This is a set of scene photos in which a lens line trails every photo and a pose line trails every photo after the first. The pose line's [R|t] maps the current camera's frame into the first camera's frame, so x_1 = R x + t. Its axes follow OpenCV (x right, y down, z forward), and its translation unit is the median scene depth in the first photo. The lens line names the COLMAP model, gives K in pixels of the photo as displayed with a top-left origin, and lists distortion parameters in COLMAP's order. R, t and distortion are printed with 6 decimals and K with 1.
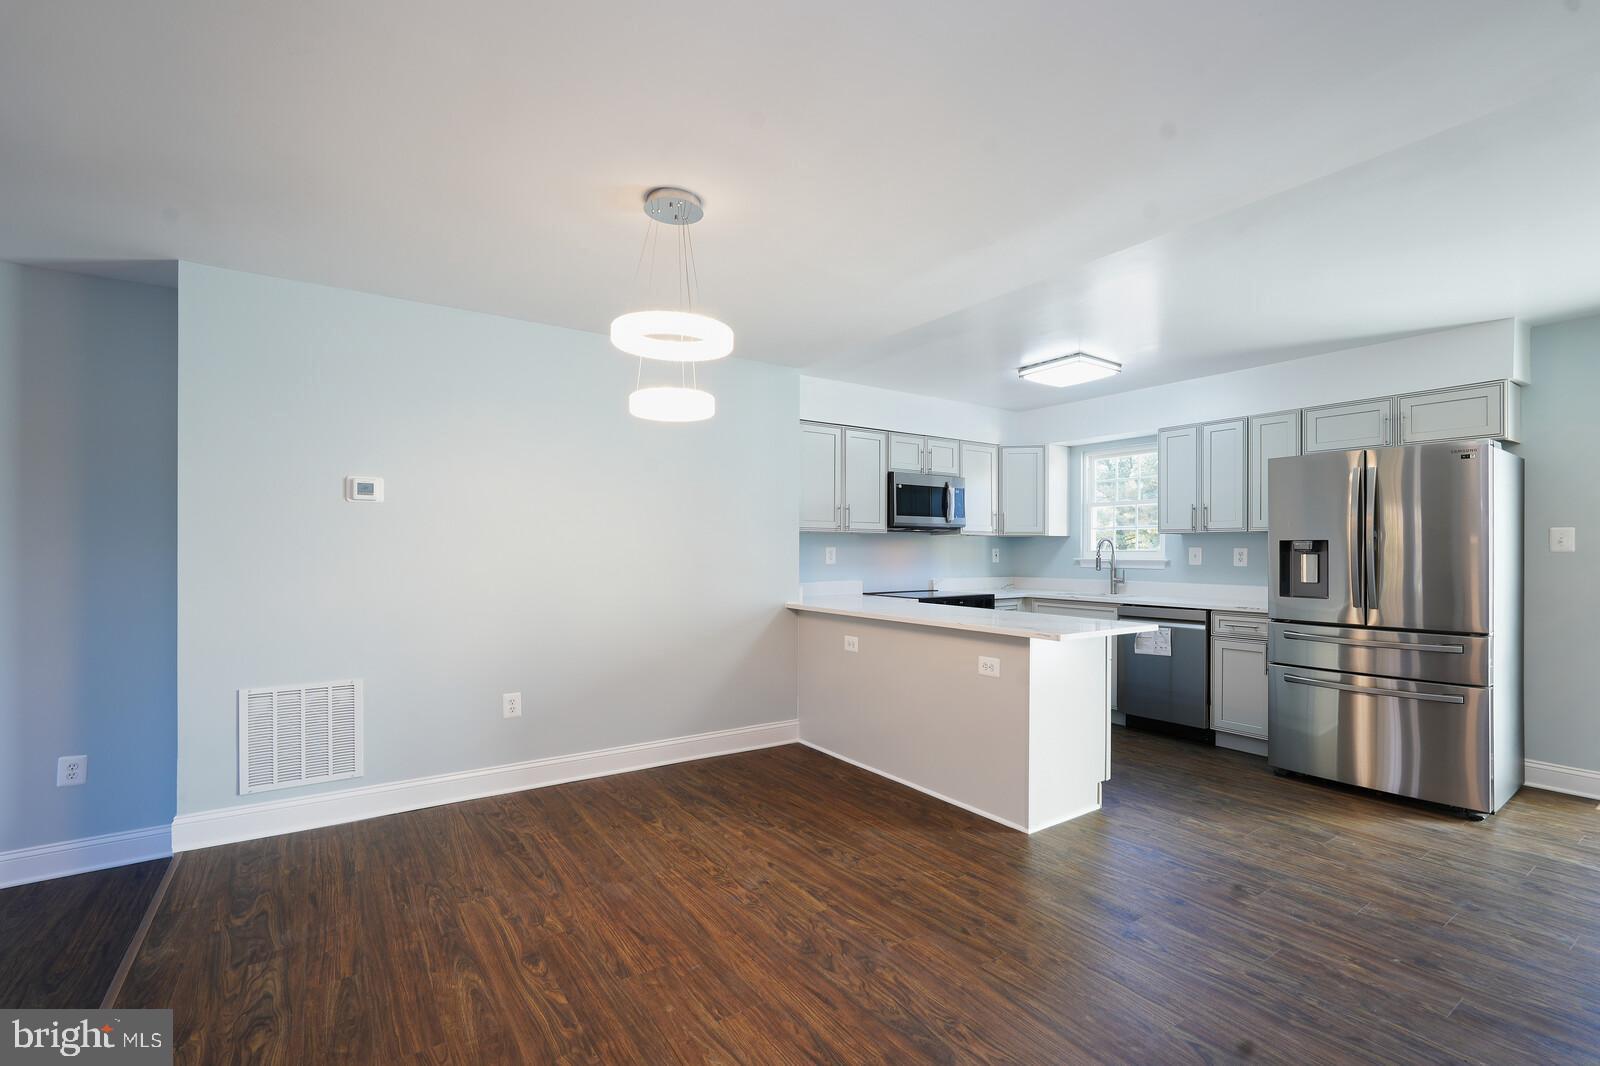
lens RADIAL K [[709.4, 0, 810.0], [0, 709.4, 546.6], [0, 0, 1]] dist [-0.010182, 0.003541]
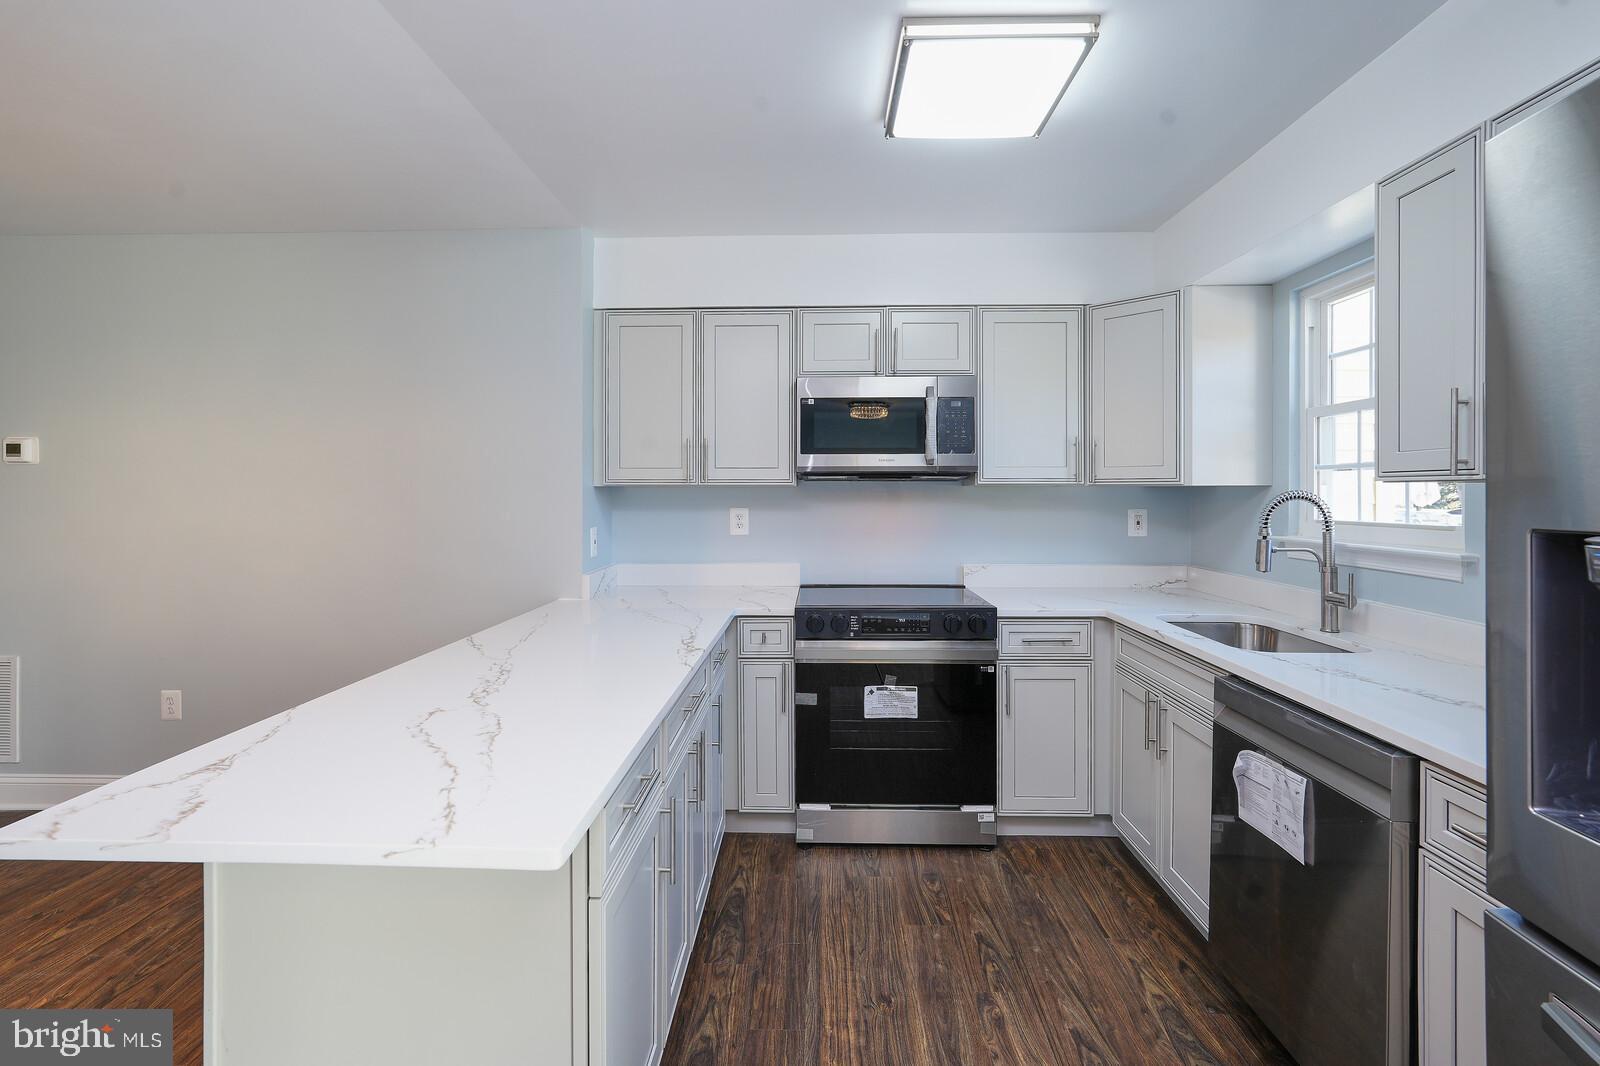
lens RADIAL K [[721.1, 0, 805.5], [0, 721.1, 494.0], [0, 0, 1]] dist [-0.012503, 0.005238]
pose [[0.804363, -0.000138, -0.594138, 0.467546], [0.004766, 0.999969, 0.006221, -0.015701], [0.594119, -0.007836, 0.804339, 0.539964]]
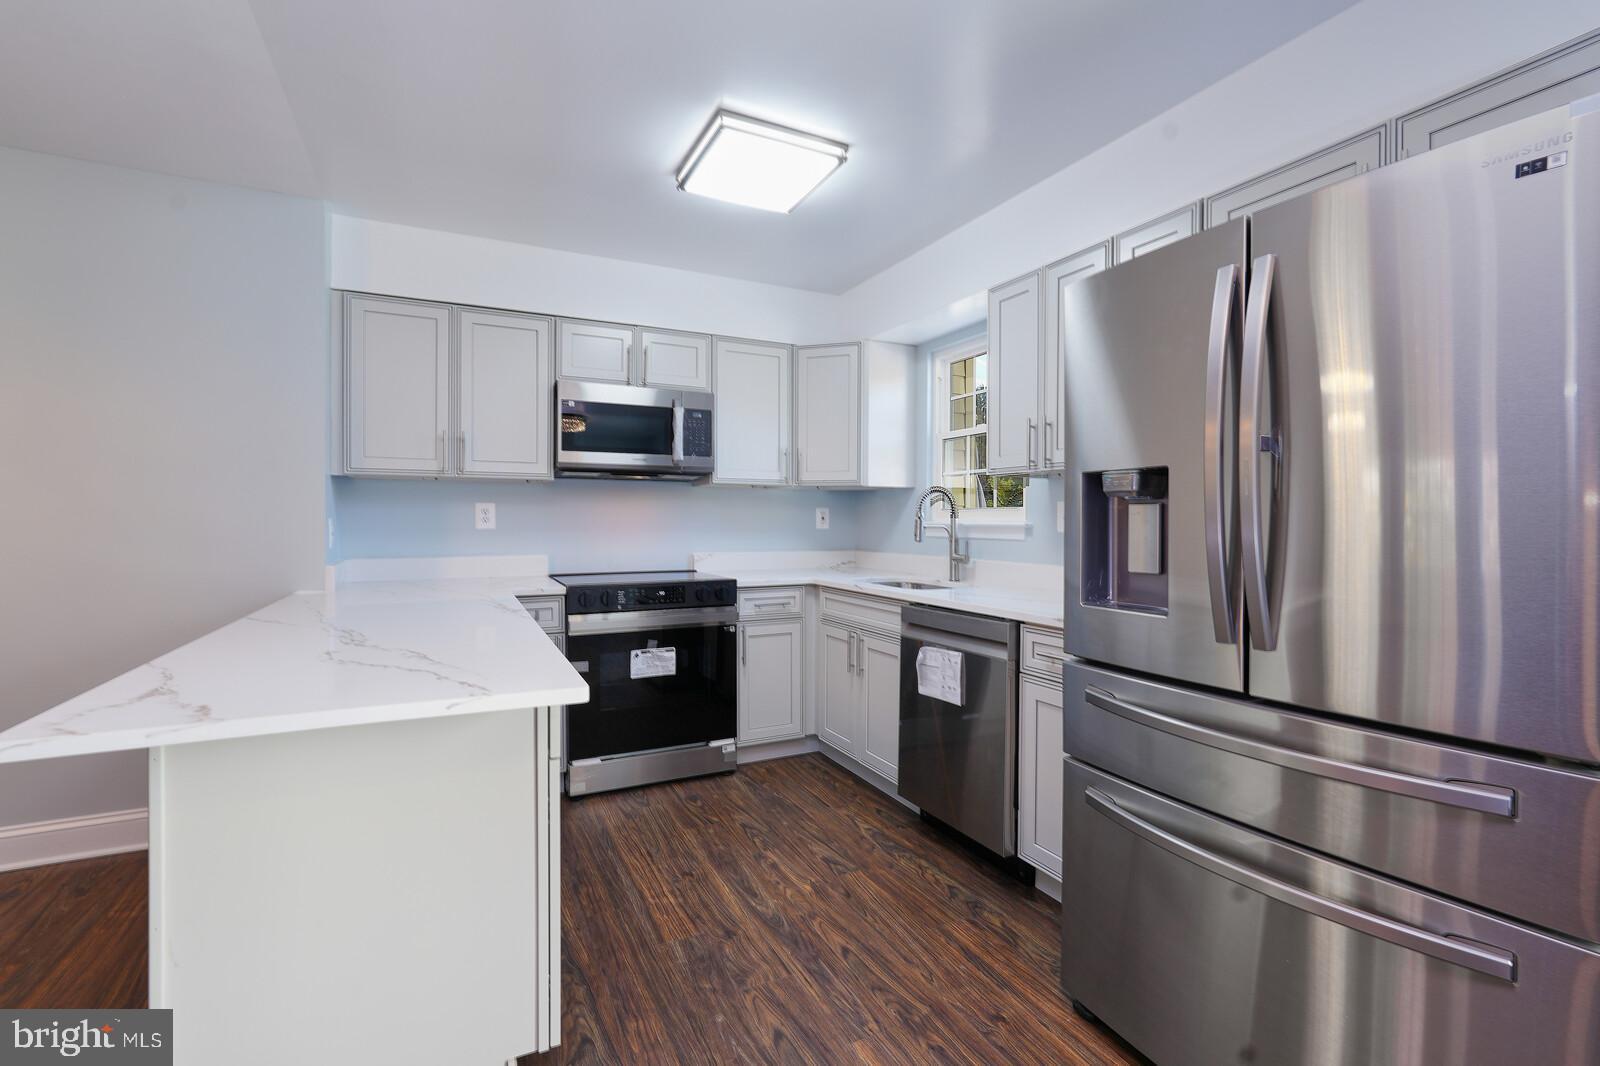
lens RADIAL K [[709.4, 0, 804.9], [0, 709.4, 528.3], [0, 0, 1]] dist [-0.010182, 0.003541]
pose [[0.989382, 0.003229, -0.145301, 0.423285], [-0.000844, 0.999864, 0.016475, 0.013369], [0.145334, -0.016177, 0.989250, 0.417053]]
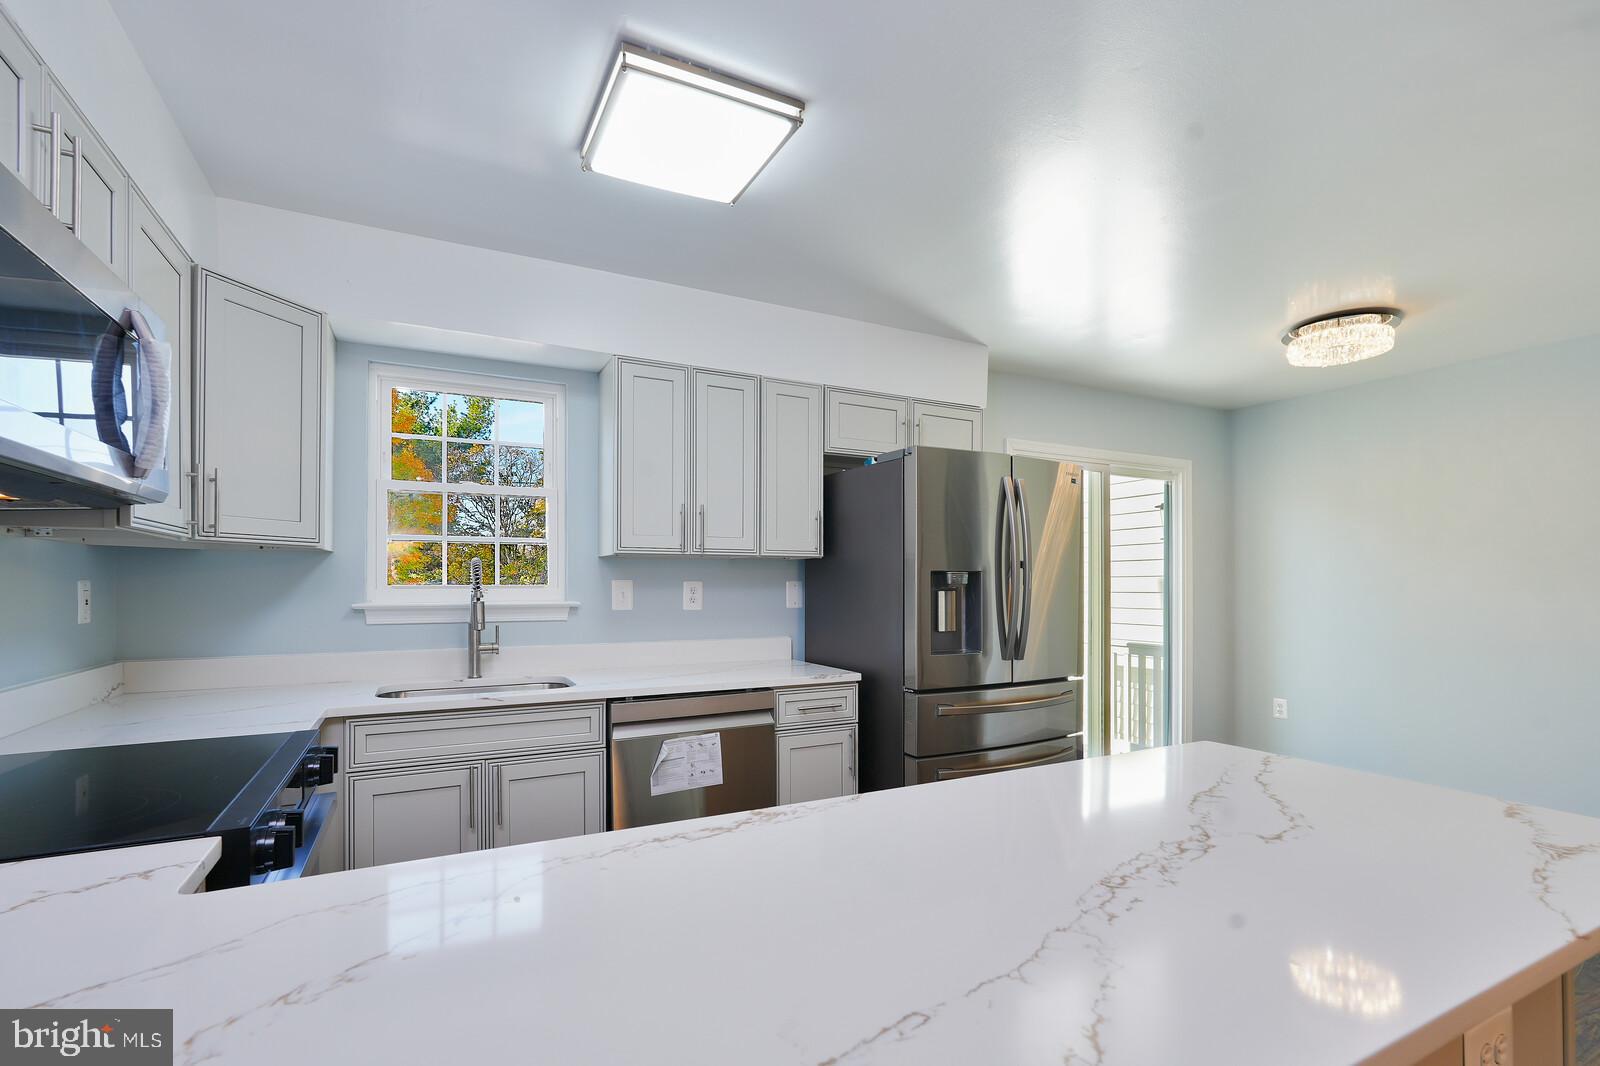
lens RADIAL K [[709.4, 0, 806.4], [0, 709.4, 575.9], [0, 0, 1]] dist [-0.010182, 0.003541]
pose [[0.136503, 0.011632, 0.990571, -0.013422], [-0.006087, 0.999922, -0.010903, 0.002489], [-0.990621, -0.004542, 0.136563, 0.773583]]
